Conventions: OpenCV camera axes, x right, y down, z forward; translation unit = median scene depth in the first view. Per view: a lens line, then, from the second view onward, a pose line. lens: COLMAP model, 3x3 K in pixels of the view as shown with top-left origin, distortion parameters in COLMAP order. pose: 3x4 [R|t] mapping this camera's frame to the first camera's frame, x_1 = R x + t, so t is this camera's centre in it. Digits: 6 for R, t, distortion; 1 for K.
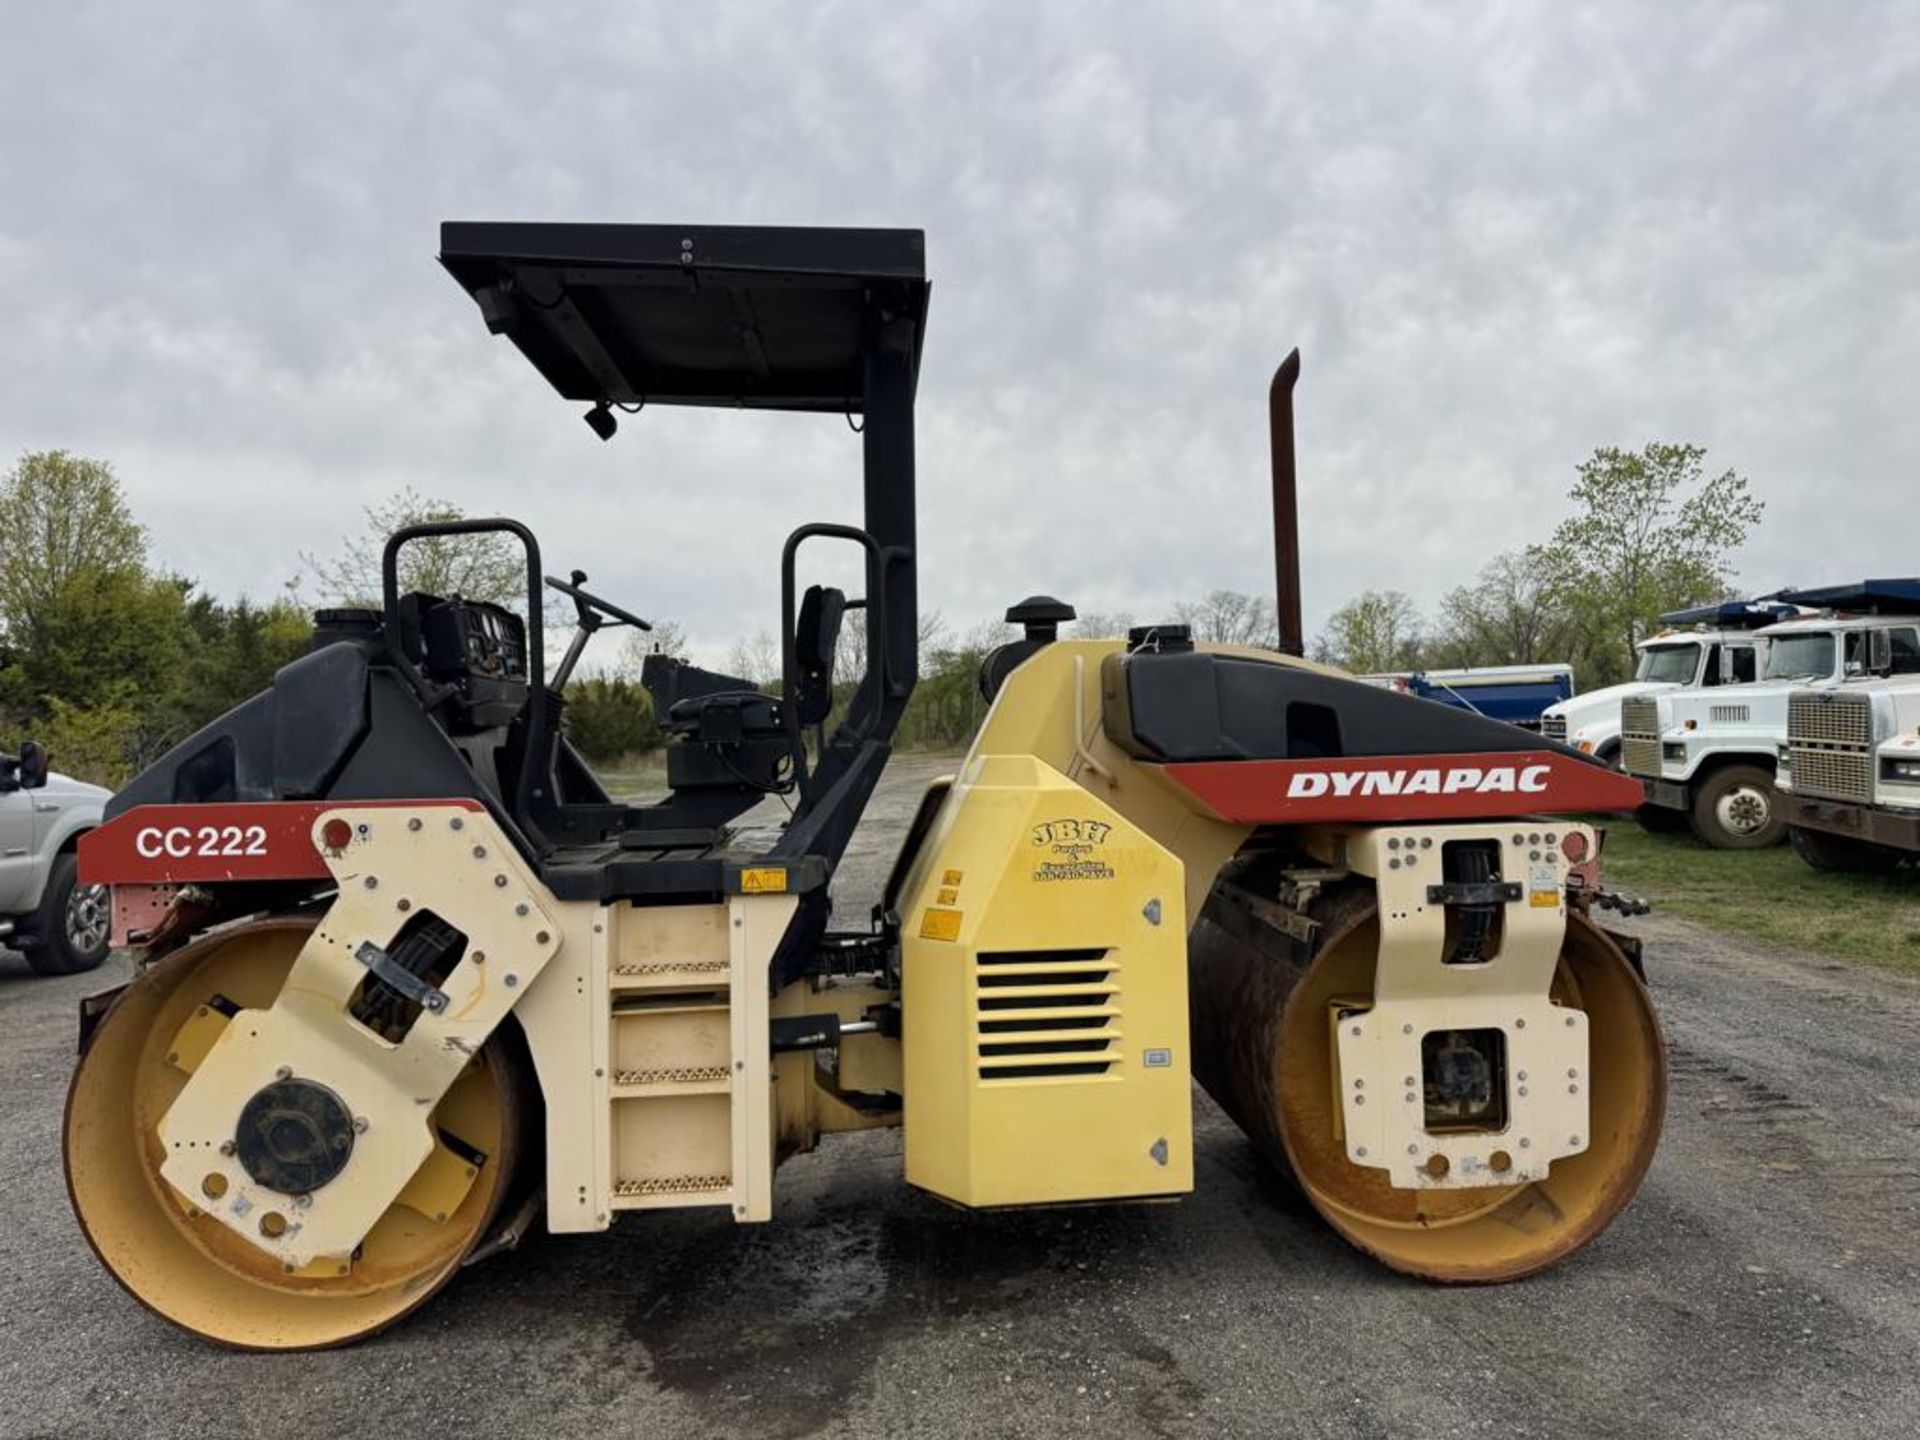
lens RADIAL K [[1348.3, 0, 964.4], [0, 1348.3, 741.8], [0, 0, 1]] dist [0.044507, -0.082016]
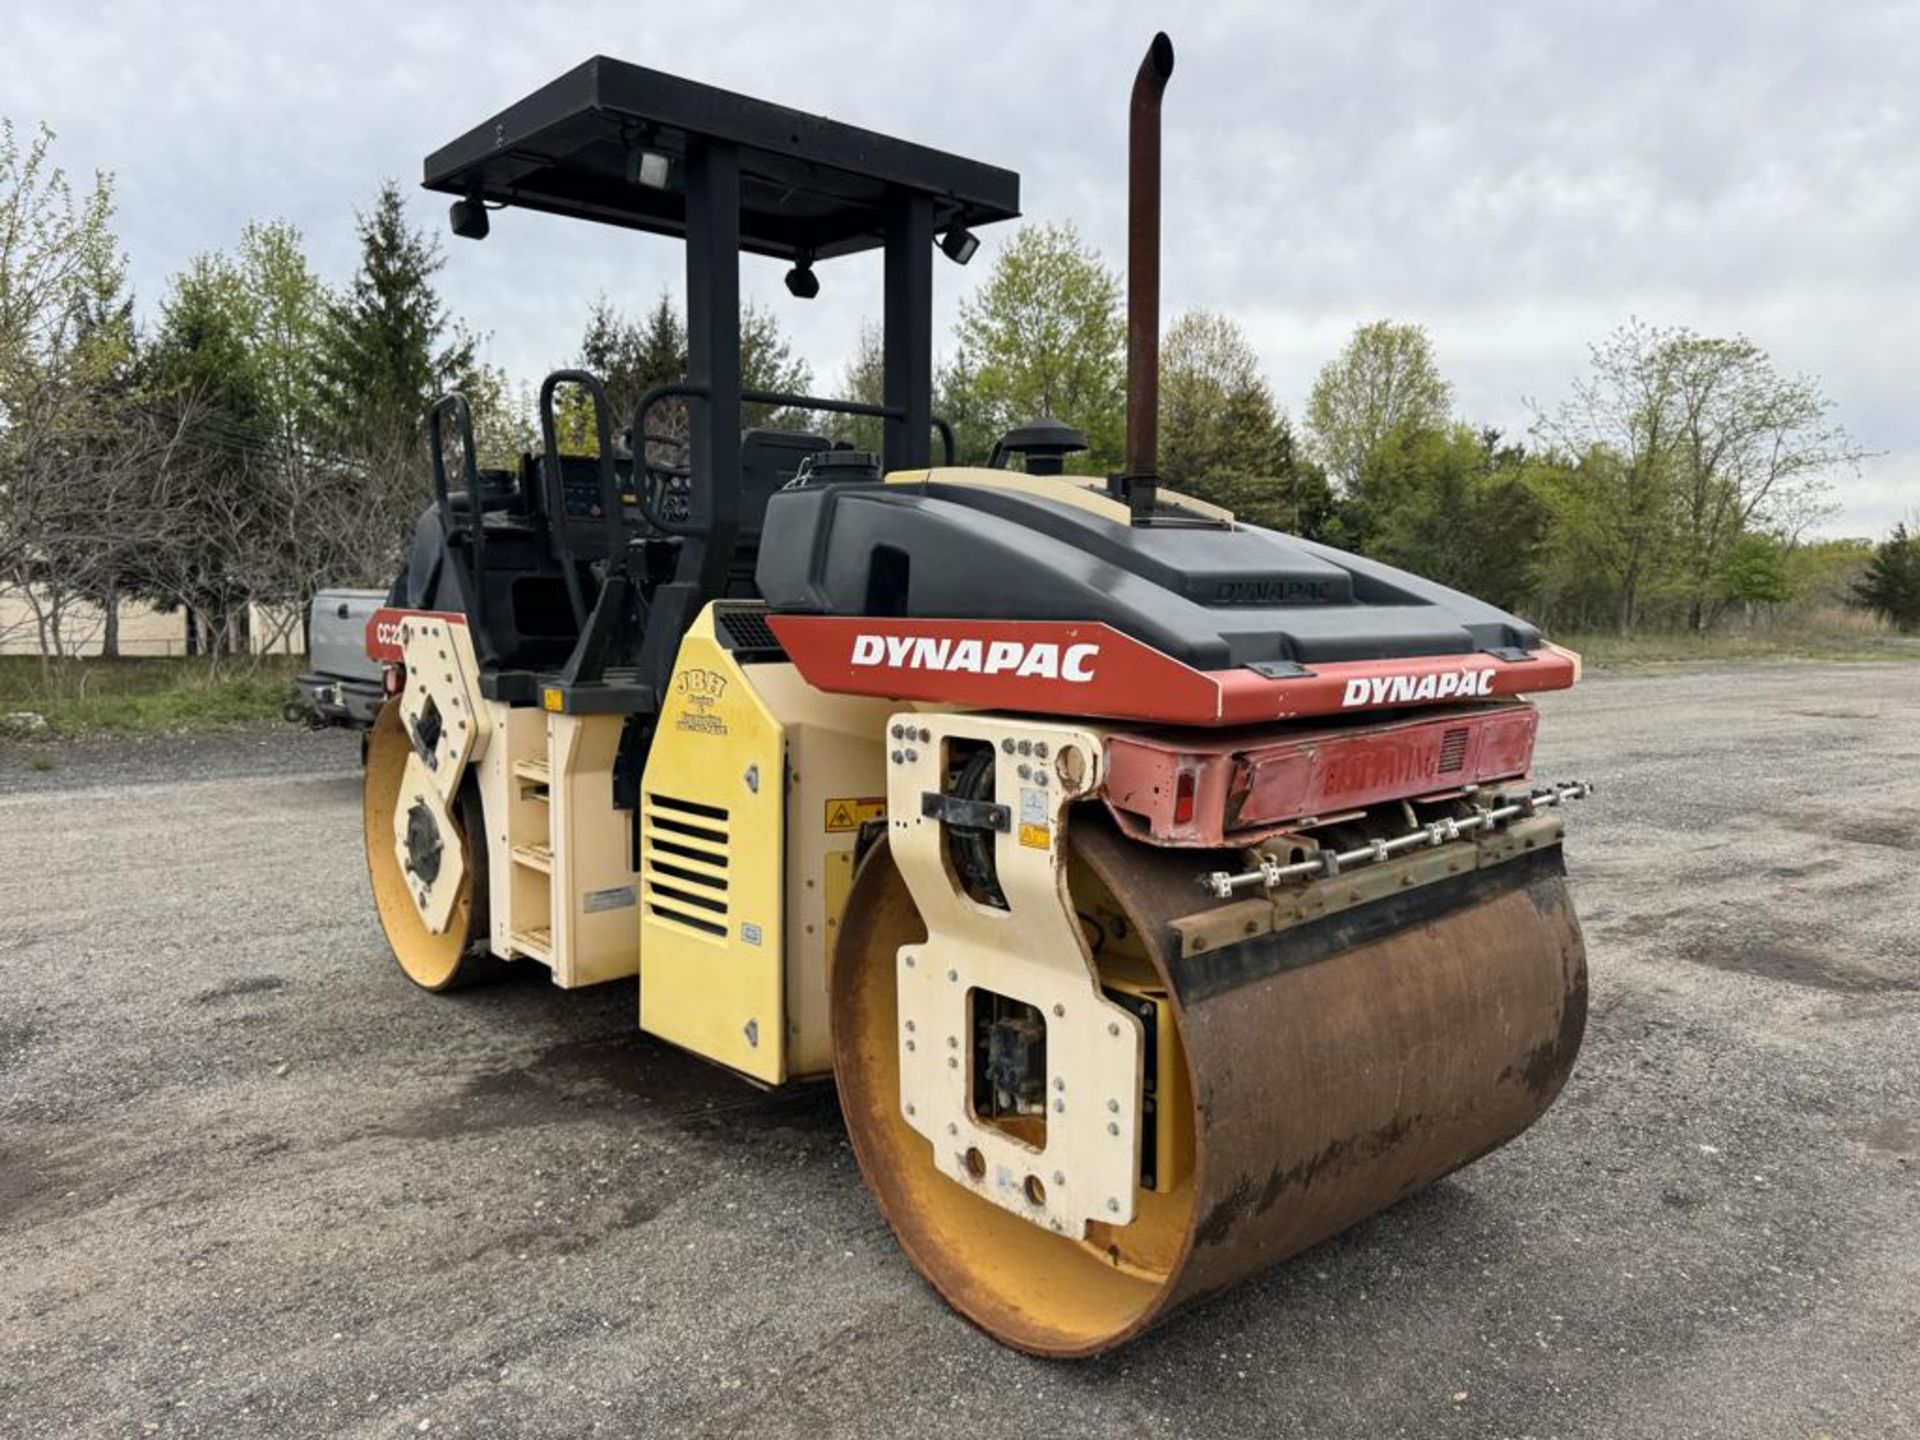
lens RADIAL K [[1345.0, 0, 958.7], [0, 1345.0, 731.0], [0, 0, 1]] dist [0.068736, -0.087032]
pose [[0.601242, 0.112396, -0.791123, 0.938284], [-0.029473, 0.992504, 0.118608, -0.016959], [0.798524, -0.047996, 0.600047, 0.563562]]
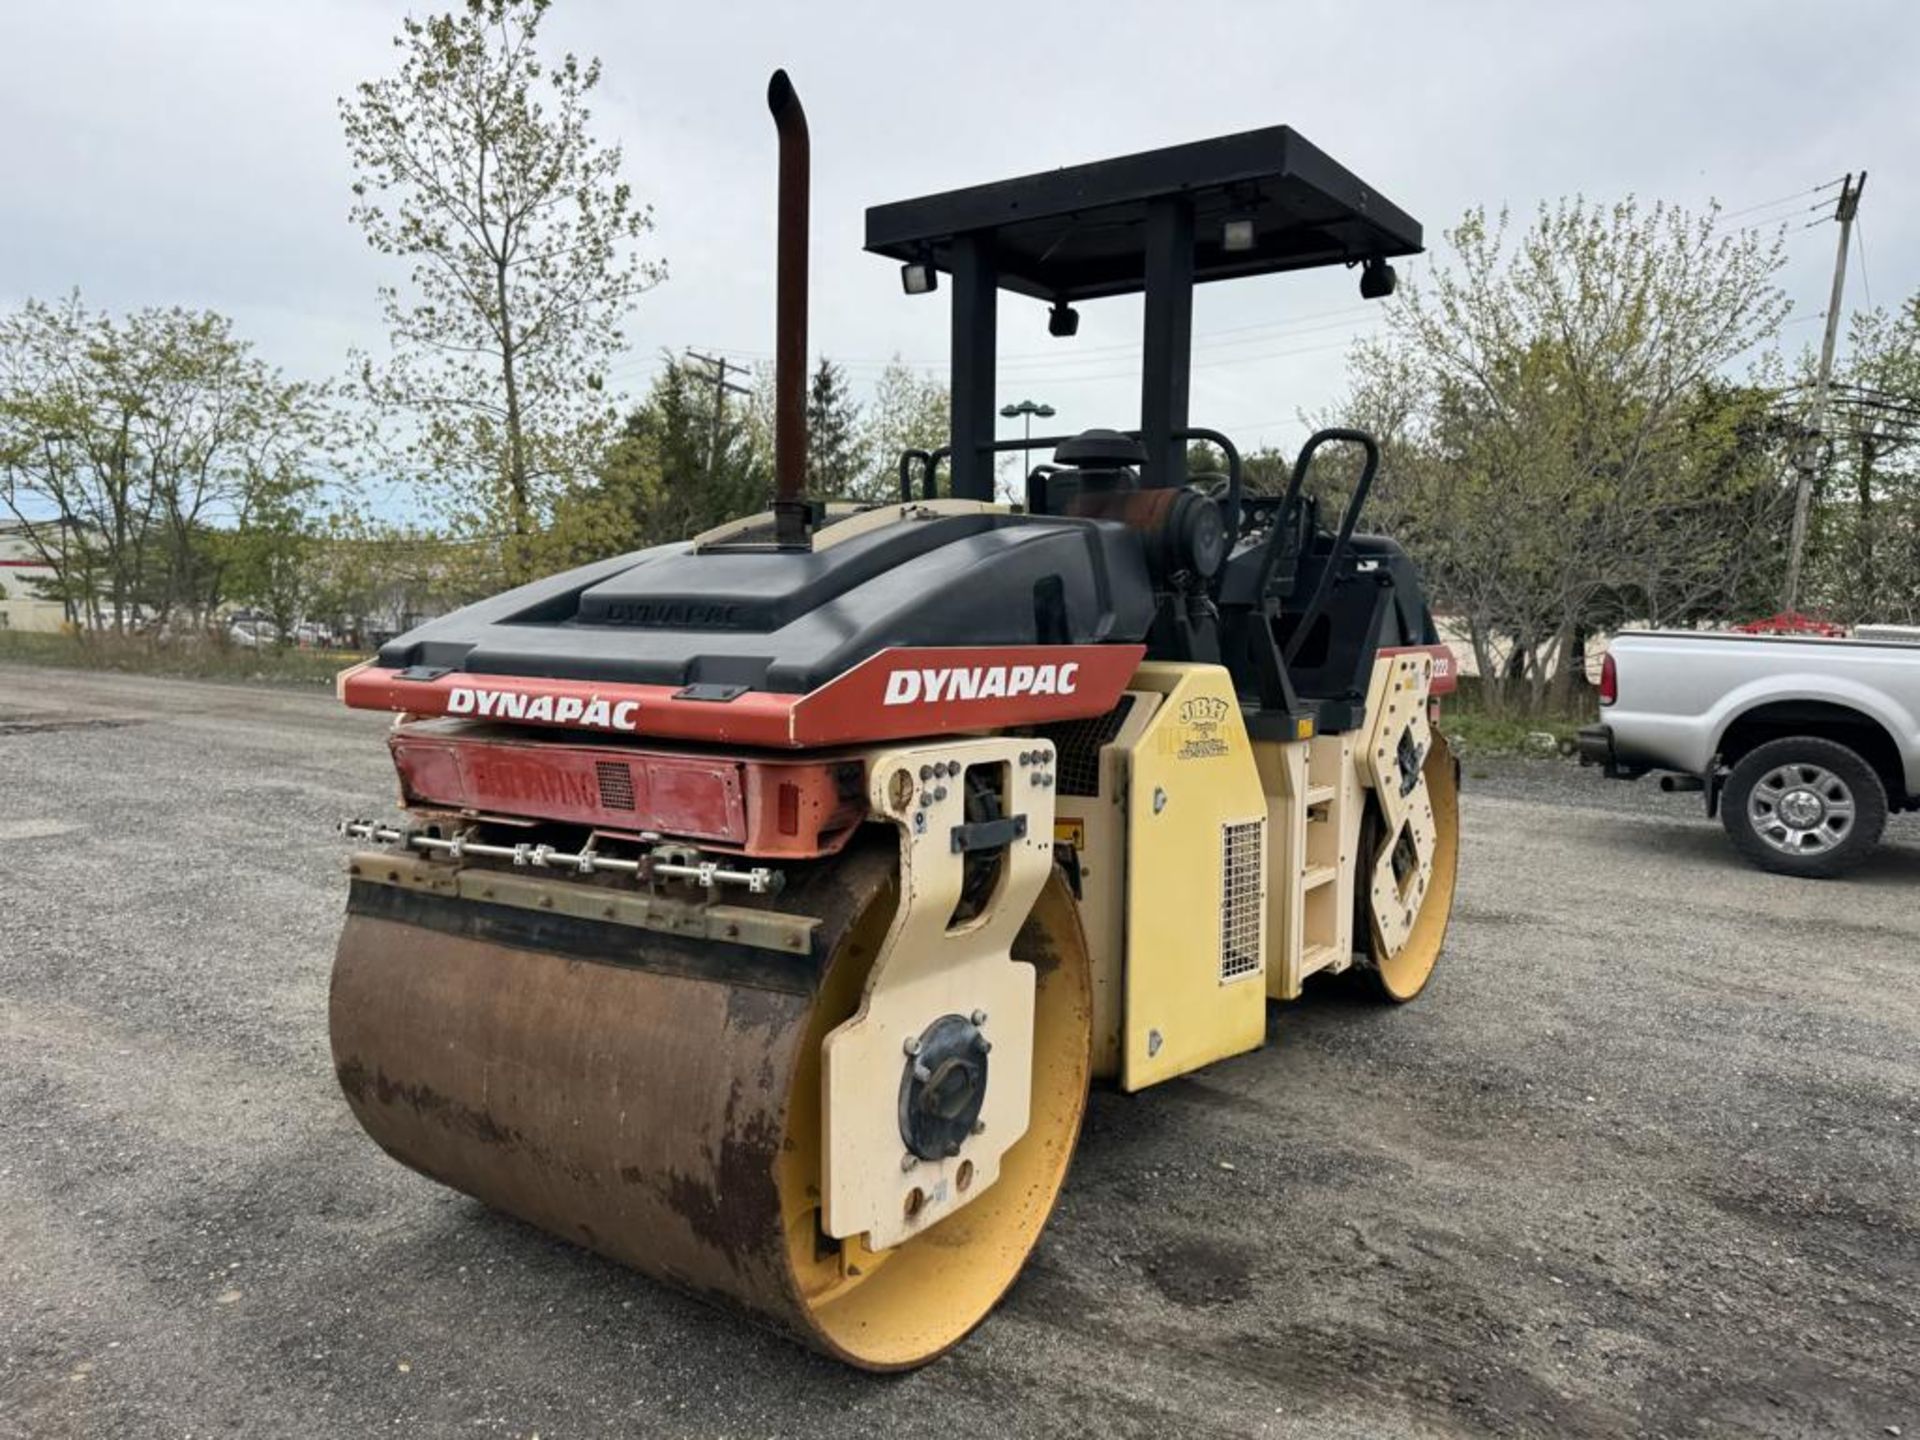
lens RADIAL K [[1345.0, 0, 958.7], [0, 1345.0, 731.0], [0, 0, 1]] dist [0.068736, -0.087032]
pose [[-0.632465, 0.083311, -0.770096, 0.927164], [-0.009605, 0.993279, 0.115343, -0.035177], [0.774530, 0.080347, -0.627414, 1.858379]]
